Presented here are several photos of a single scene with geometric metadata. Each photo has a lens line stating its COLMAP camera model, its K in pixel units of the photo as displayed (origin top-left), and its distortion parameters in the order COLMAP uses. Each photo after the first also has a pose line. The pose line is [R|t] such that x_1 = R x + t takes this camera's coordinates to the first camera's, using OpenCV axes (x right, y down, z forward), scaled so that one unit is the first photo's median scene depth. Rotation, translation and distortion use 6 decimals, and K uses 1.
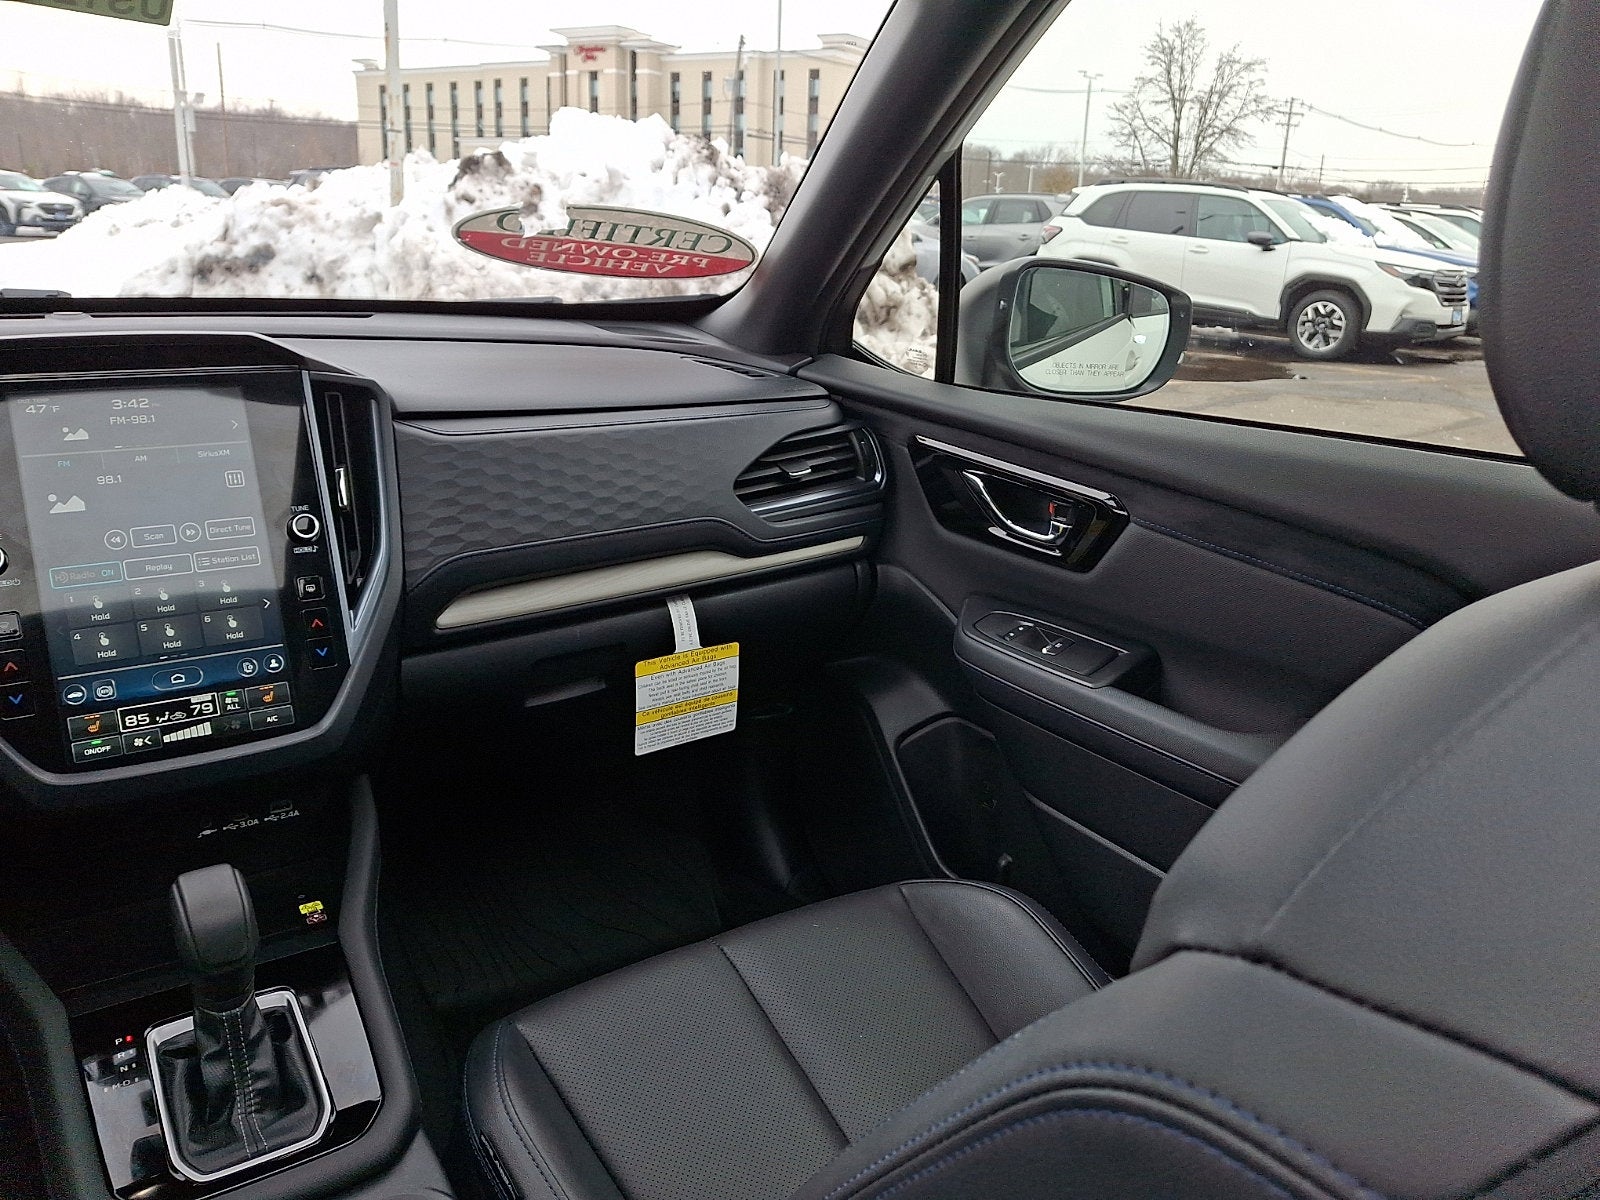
lens RADIAL K [[1202.7, 0, 800.0], [0, 1202.7, 600.0], [0, 0, 1]] dist [-0.013332, -0.004646]
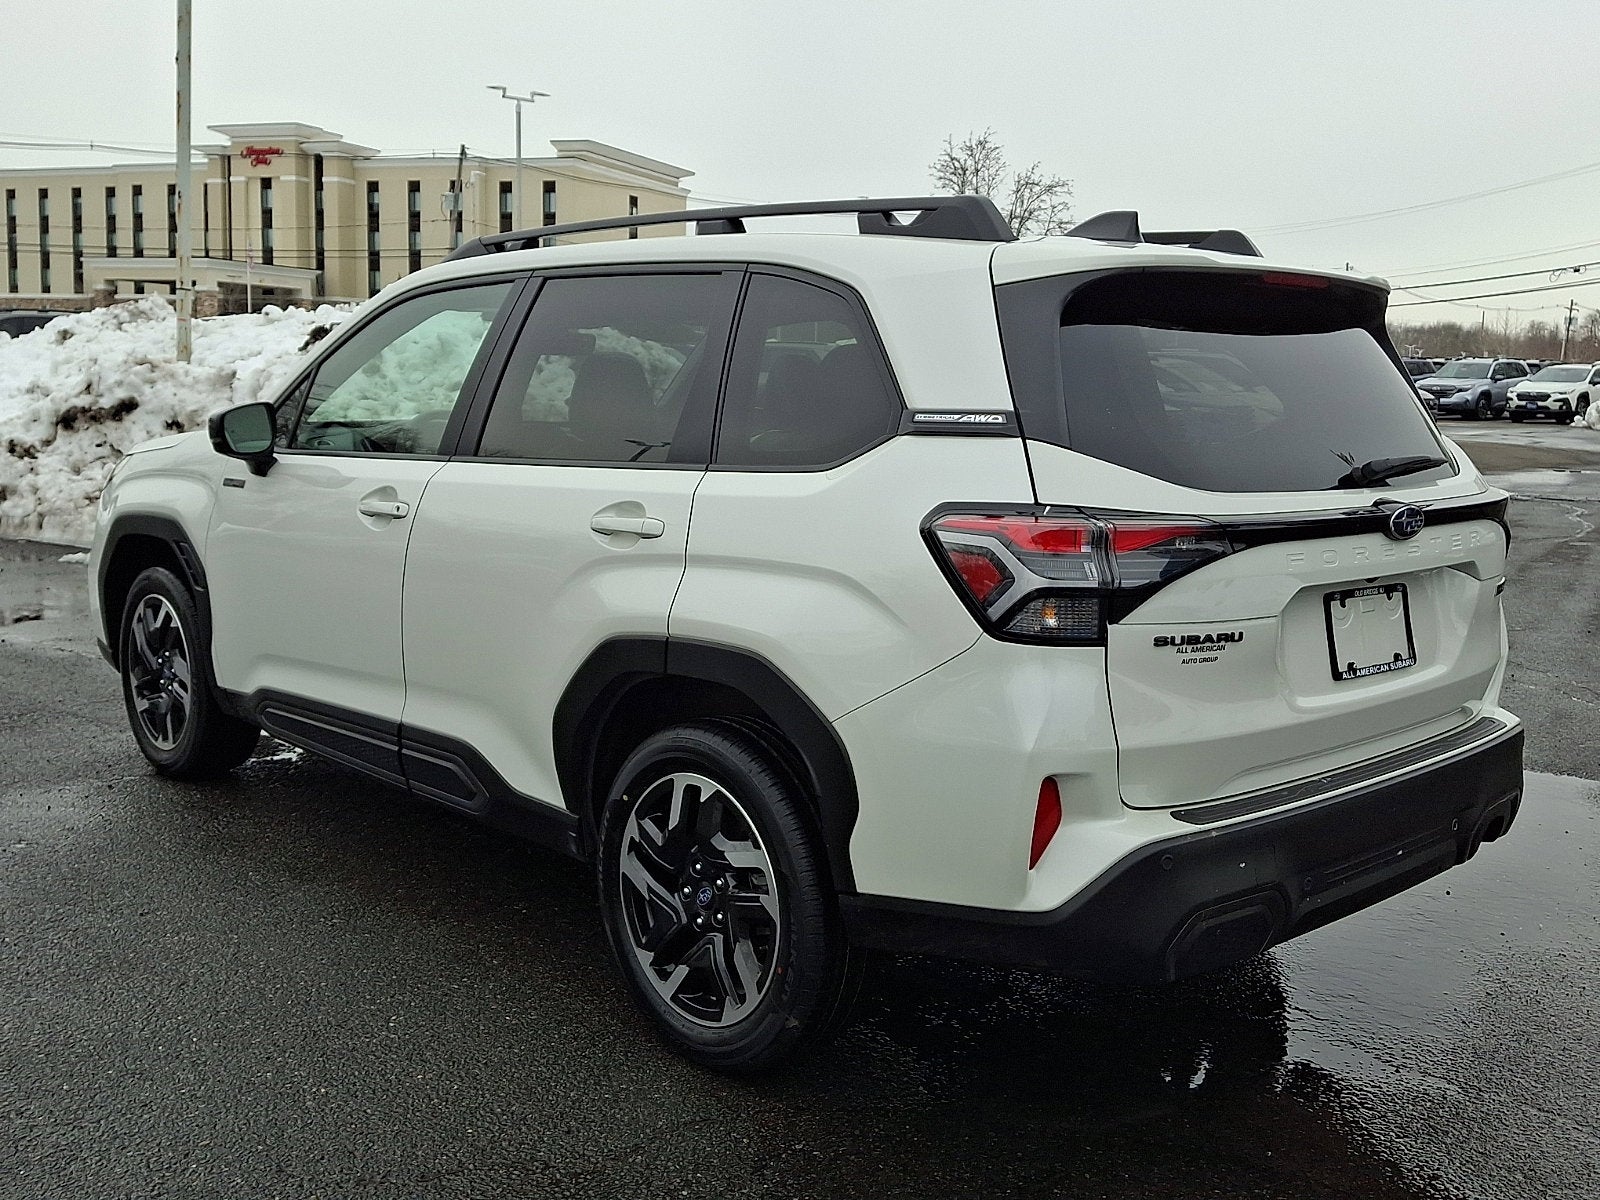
lens RADIAL K [[1570.1, 0, 804.0], [0, 1570.1, 563.6], [0, 0, 1]] dist [0.169967, -0.401473]
pose [[0.985725, -0.027139, 0.166165, -0.016154], [0.055939, 0.983649, -0.171189, 0.040686], [-0.158802, 0.178041, 0.971125, -0.144106]]
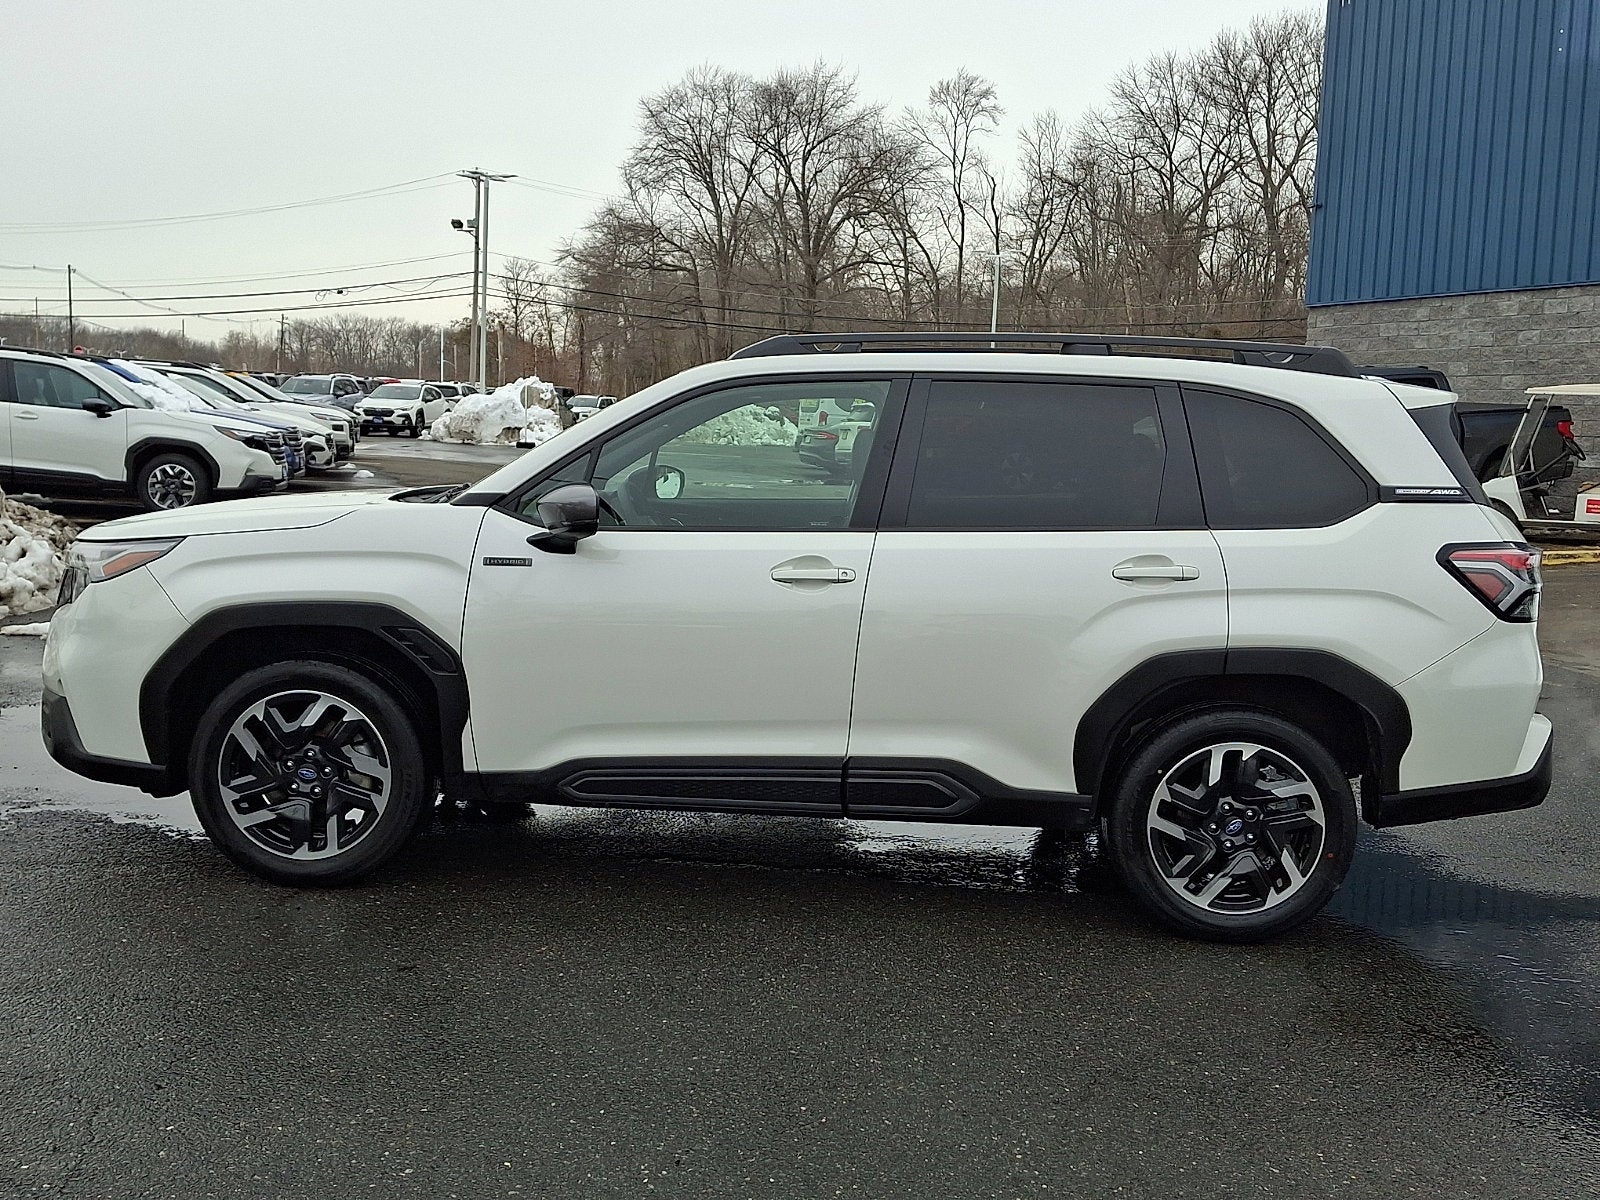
lens RADIAL K [[1570.1, 0, 804.0], [0, 1570.1, 563.6], [0, 0, 1]] dist [0.169967, -0.401473]
pose [[0.583086, -0.085602, 0.807888, -0.156744], [0.225350, 0.972453, -0.059606, 0.018398], [-0.780530, 0.216813, 0.586314, -0.097045]]
